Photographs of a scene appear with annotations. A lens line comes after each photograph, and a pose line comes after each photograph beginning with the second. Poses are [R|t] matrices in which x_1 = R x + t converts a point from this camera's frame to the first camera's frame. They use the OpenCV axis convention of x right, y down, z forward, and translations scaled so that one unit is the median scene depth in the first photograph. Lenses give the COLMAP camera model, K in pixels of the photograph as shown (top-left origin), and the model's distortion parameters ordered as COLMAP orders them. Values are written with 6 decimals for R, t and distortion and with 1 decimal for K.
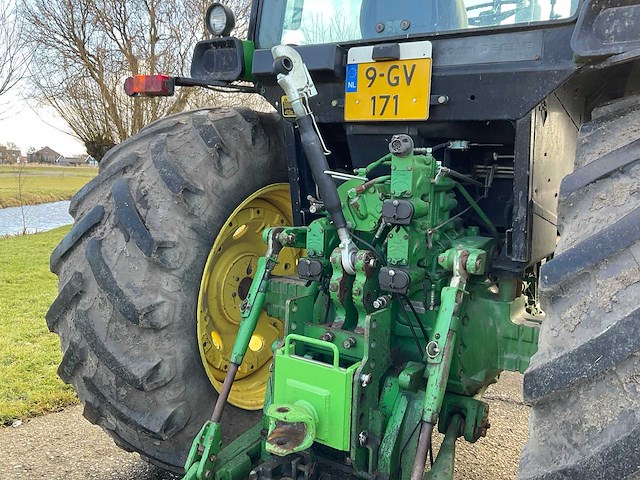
lens RADIAL K [[563.9, 0, 326.9], [0, 563.9, 238.6], [0, 0, 1]] dist [0.089949, -0.146058]
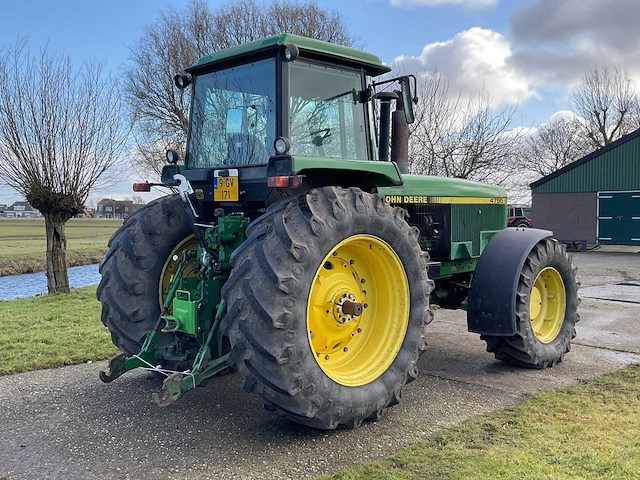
lens RADIAL K [[633.3, 0, 320.9], [0, 633.3, 239.4], [0, 0, 1]] dist [0.048780, 0.000000]
pose [[0.976425, -0.024706, -0.214438, 0.993915], [0.006046, 0.996169, -0.087242, 0.168686], [0.215771, 0.083889, 0.972834, -1.368718]]
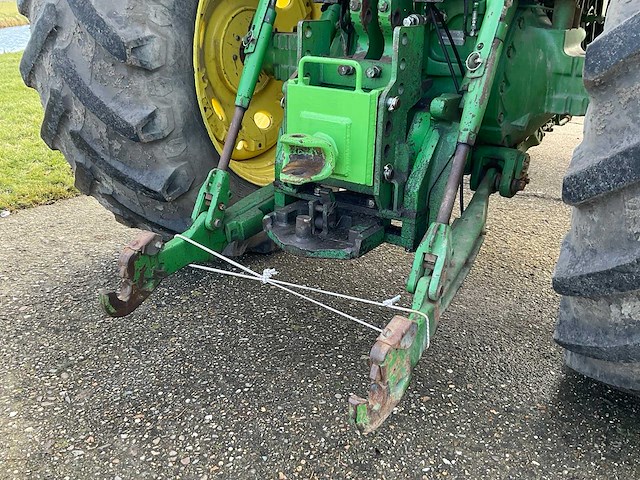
lens RADIAL K [[633.3, 0, 325.2], [0, 633.3, 238.9], [0, 0, 1]] dist [0.048780, 0.000000]
pose [[0.999778, -0.002747, -0.020873, -0.012366], [0.007819, 0.968987, 0.246986, 0.172843], [0.019547, -0.247095, 0.968794, 0.007948]]
